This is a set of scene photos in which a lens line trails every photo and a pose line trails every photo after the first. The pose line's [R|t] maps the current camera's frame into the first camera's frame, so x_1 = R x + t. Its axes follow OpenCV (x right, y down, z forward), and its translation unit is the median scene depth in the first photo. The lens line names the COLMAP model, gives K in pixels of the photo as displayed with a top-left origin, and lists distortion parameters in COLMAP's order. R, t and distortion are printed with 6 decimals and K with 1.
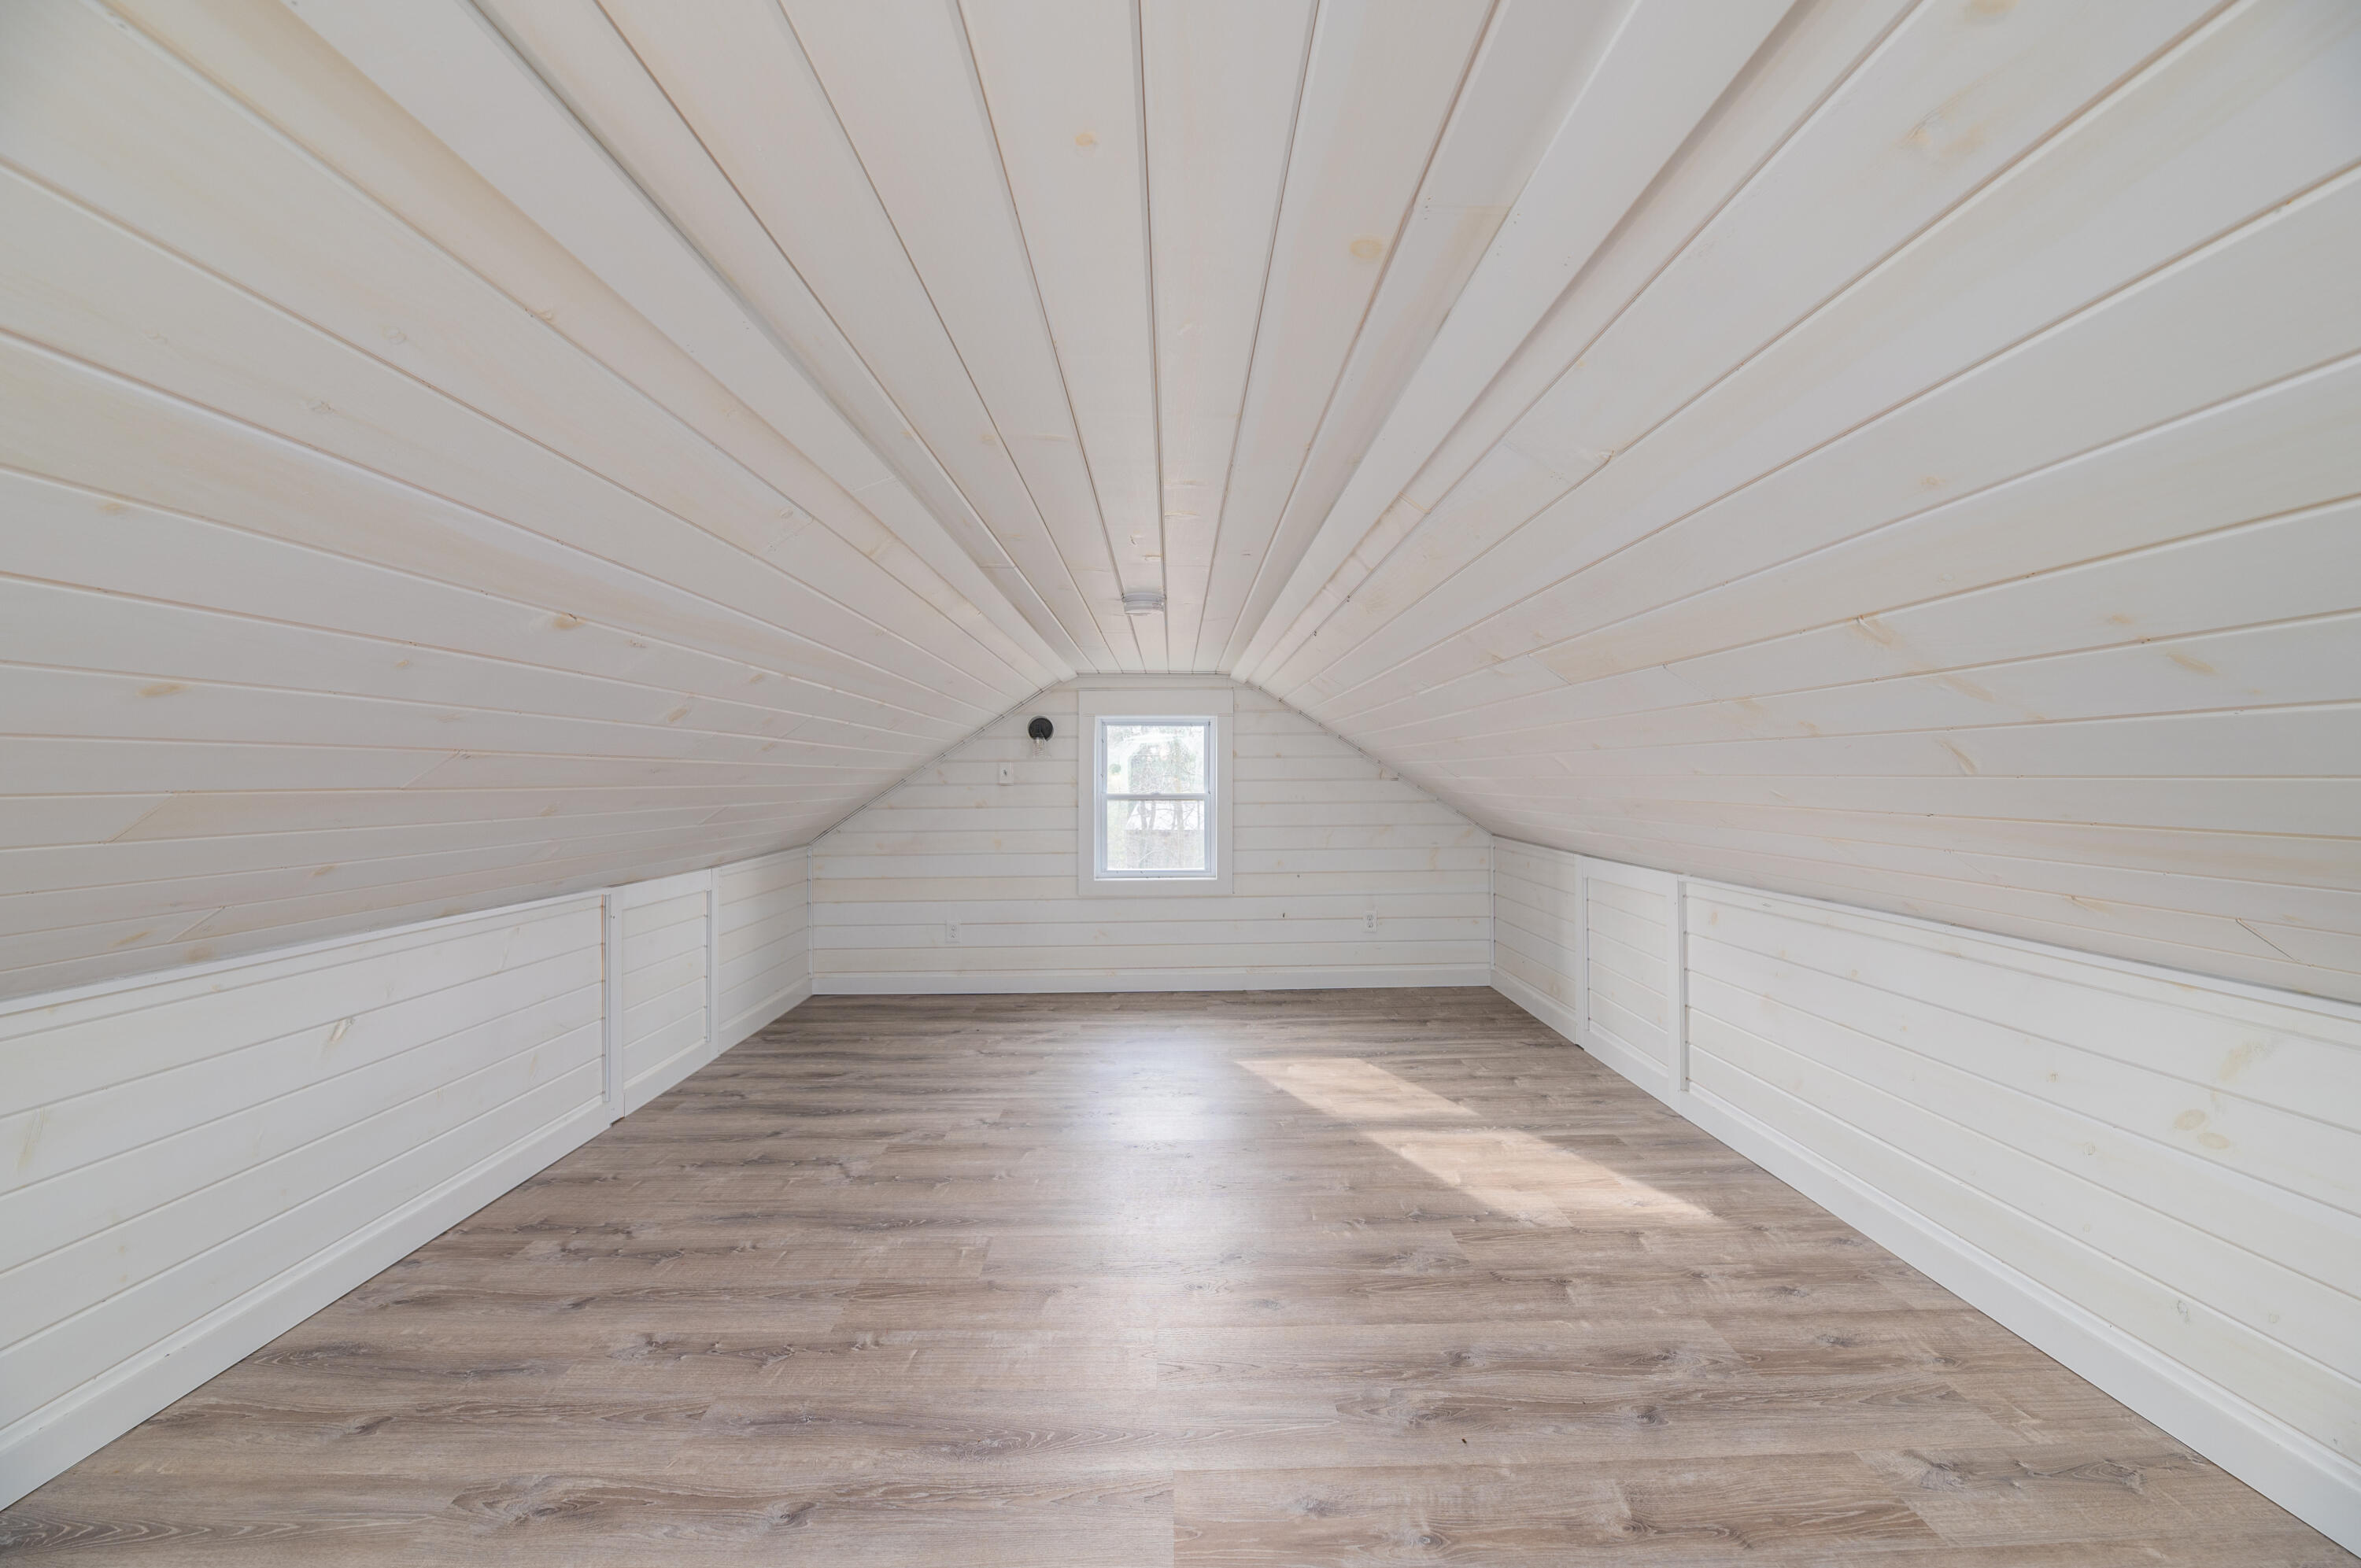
lens RADIAL K [[980.4, 0, 1183.4], [0, 980.4, 778.7], [0, 0, 1]] dist [-0.002830, -0.002173]
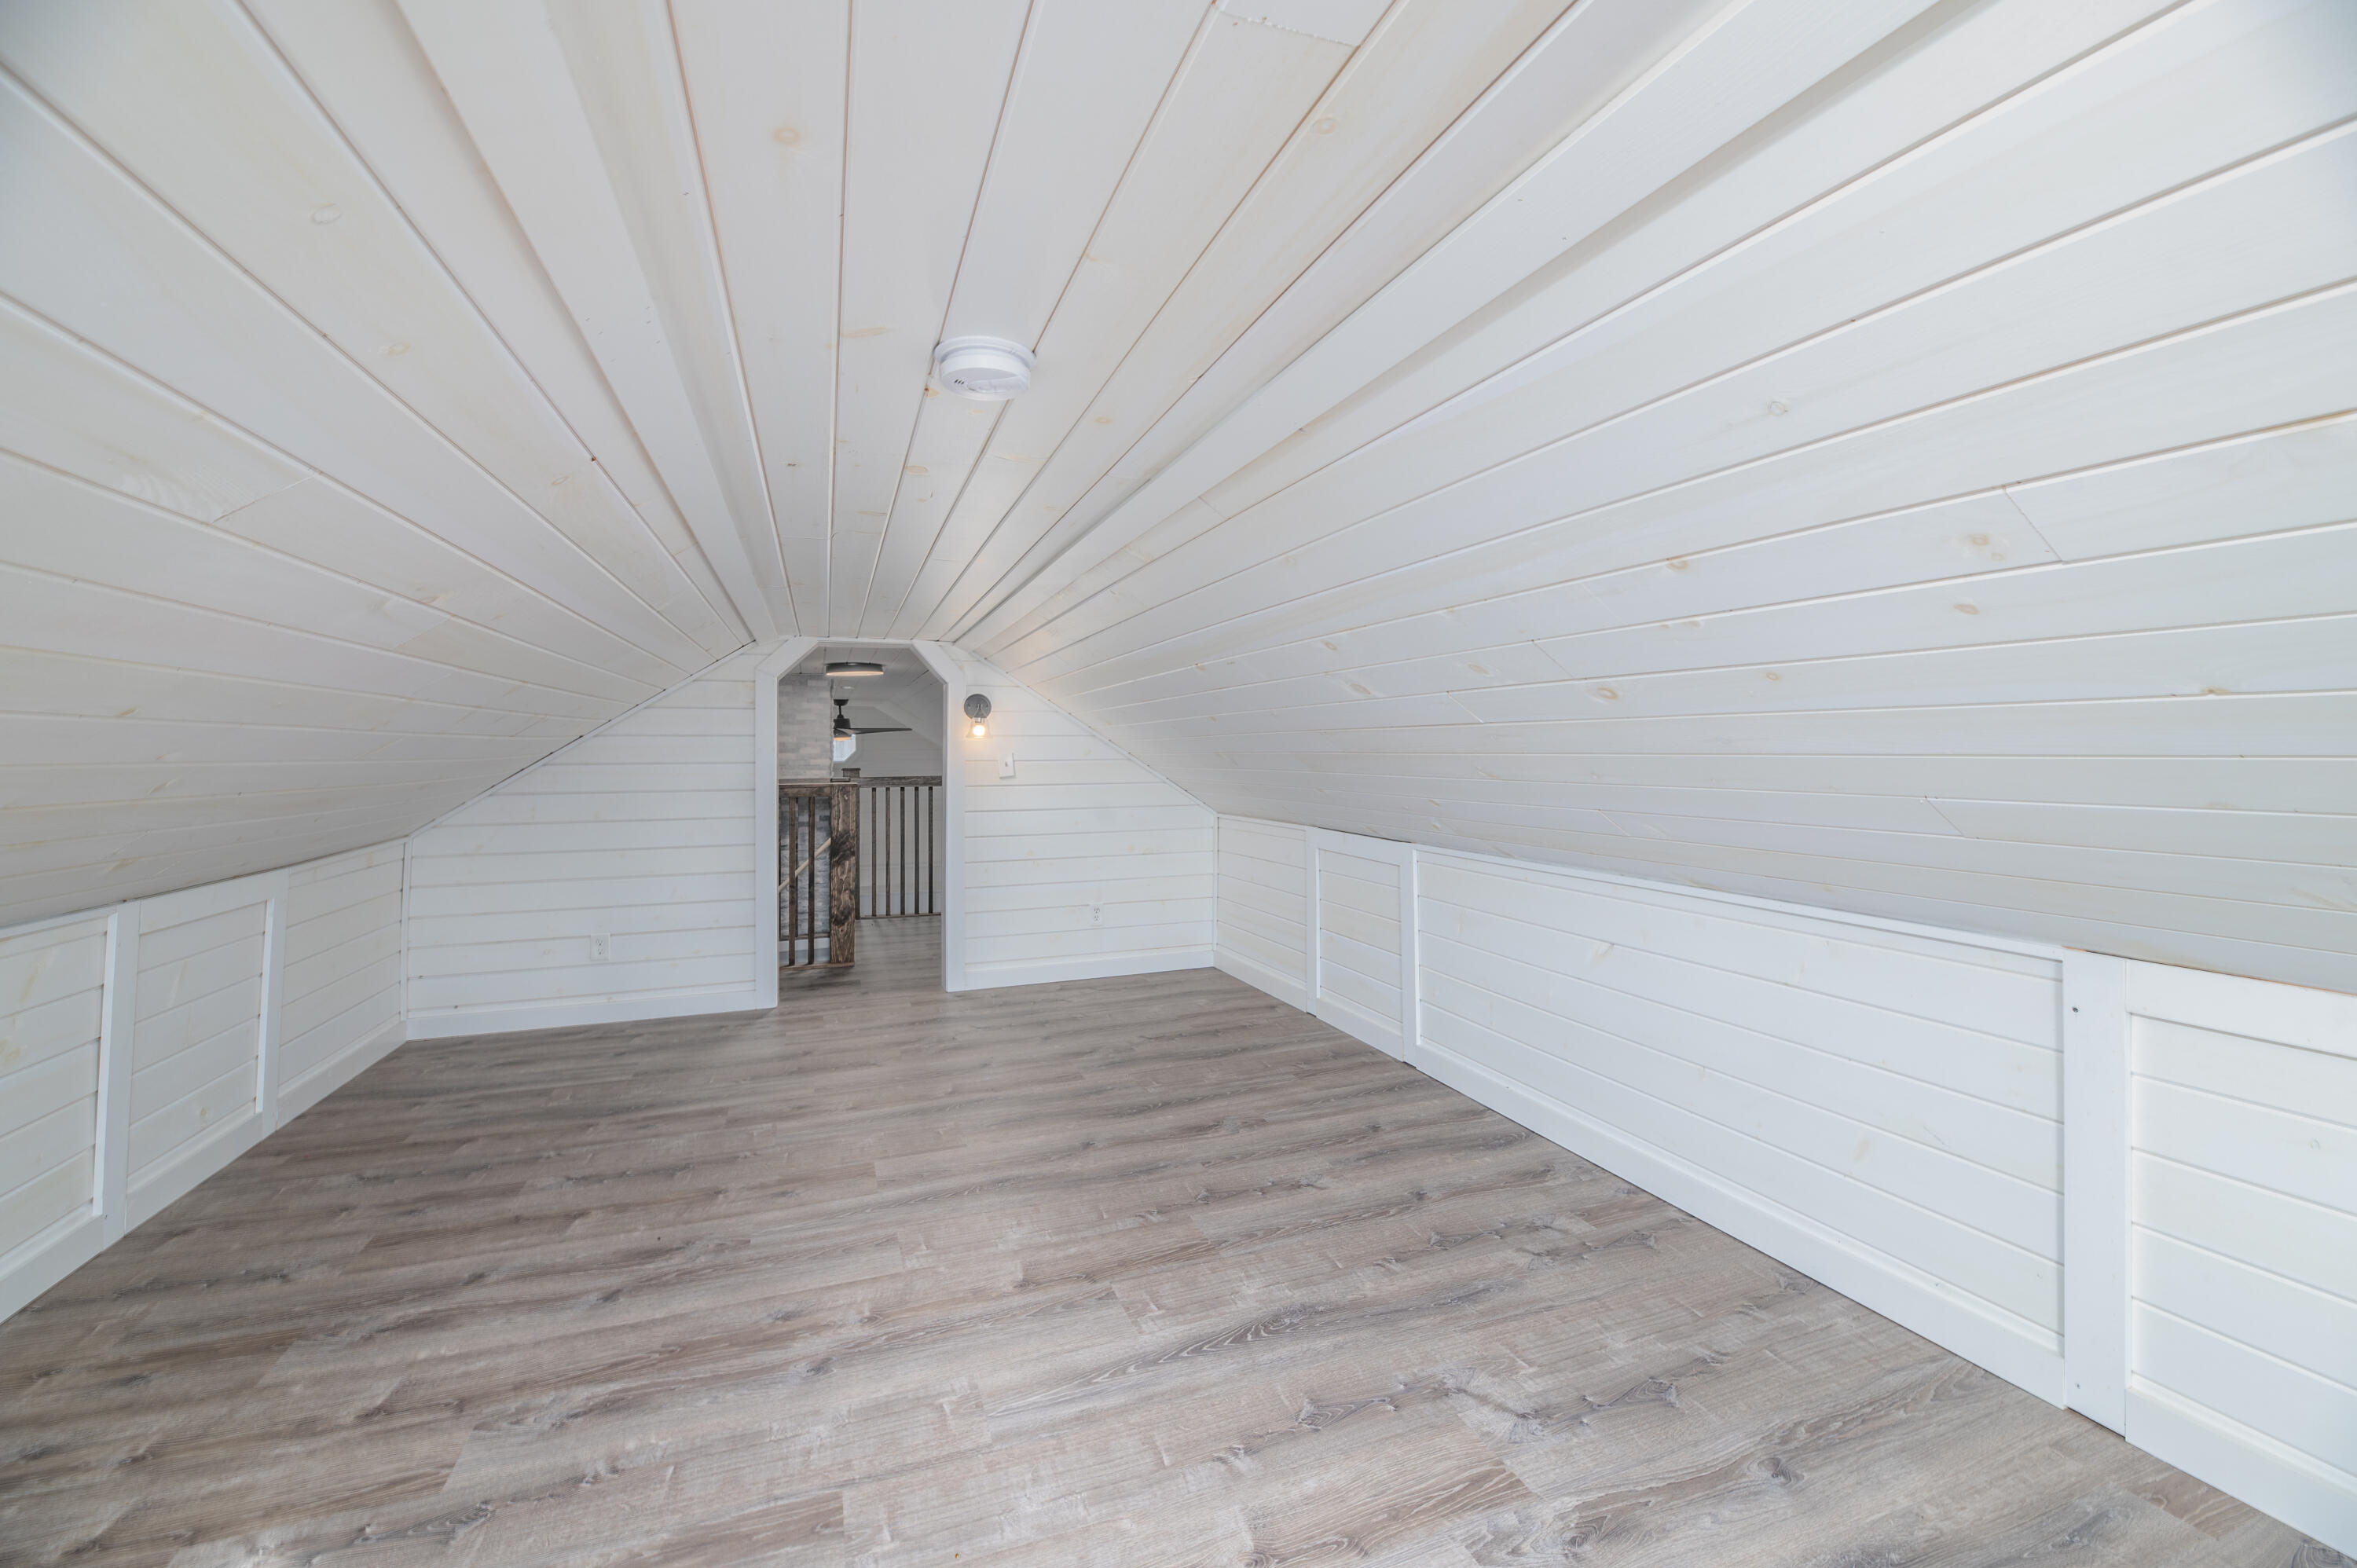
lens RADIAL K [[978.8, 0, 1175.6], [0, 978.8, 777.6], [0, 0, 1]] dist [-0.002830, -0.002173]
pose [[-0.944238, 0.025626, -0.328266, 0.028023], [0.015026, 0.999282, 0.034787, -0.005609], [0.328921, 0.027914, -0.943945, 2.005727]]
